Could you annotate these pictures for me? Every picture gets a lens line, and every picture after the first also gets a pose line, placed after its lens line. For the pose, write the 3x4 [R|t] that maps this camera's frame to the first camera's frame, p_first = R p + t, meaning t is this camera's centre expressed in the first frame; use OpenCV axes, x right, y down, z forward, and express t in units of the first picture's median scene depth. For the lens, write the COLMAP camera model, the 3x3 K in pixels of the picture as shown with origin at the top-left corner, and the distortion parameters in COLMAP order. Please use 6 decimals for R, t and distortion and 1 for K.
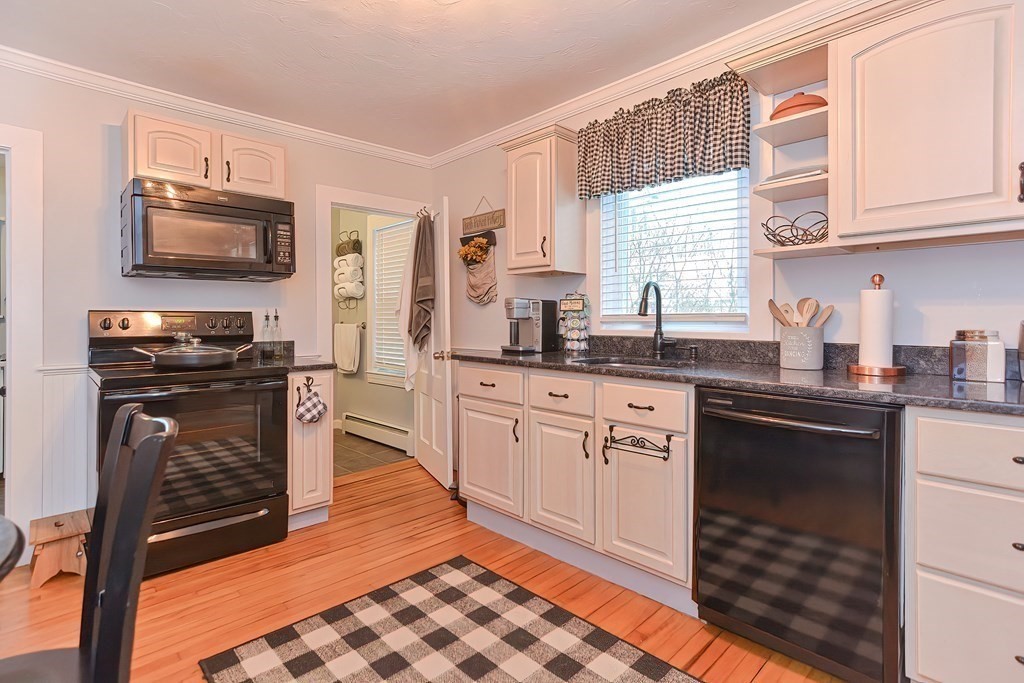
lens RADIAL K [[497.6, 0, 520.6], [0, 497.6, 320.1], [0, 0, 1]] dist [-0.002834, 0.002742]
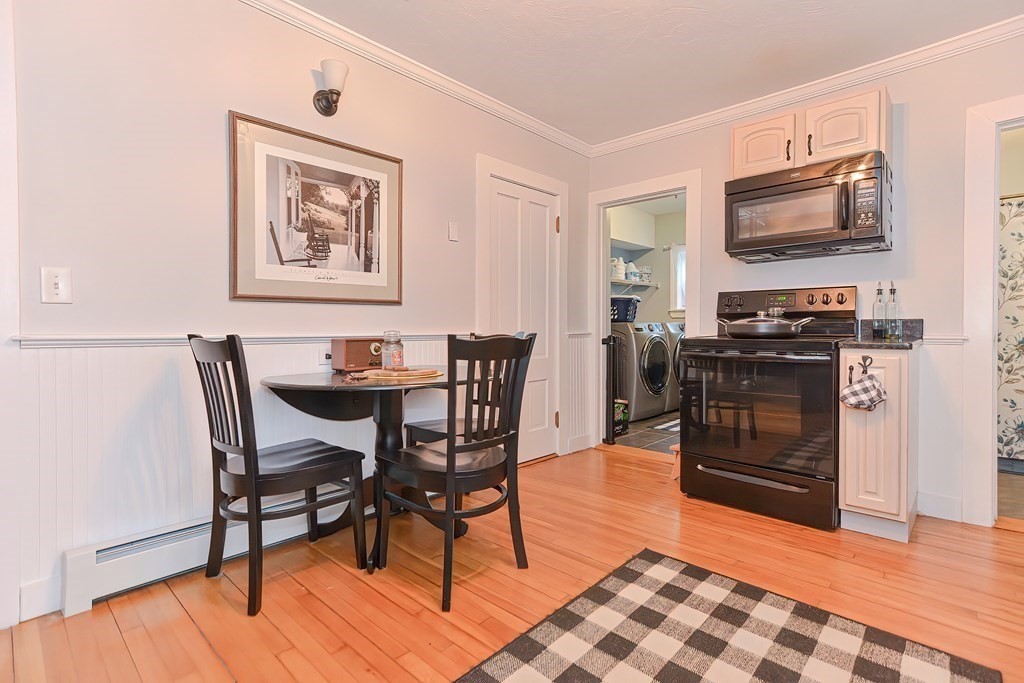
lens RADIAL K [[497.6, 0, 509.3], [0, 497.6, 334.1], [0, 0, 1]] dist [-0.002834, 0.002742]
pose [[0.029922, 0.014379, -0.999449, 0.401492], [0.003746, 0.999888, 0.014498, 0.063833], [0.999545, -0.004178, 0.029865, 0.378047]]
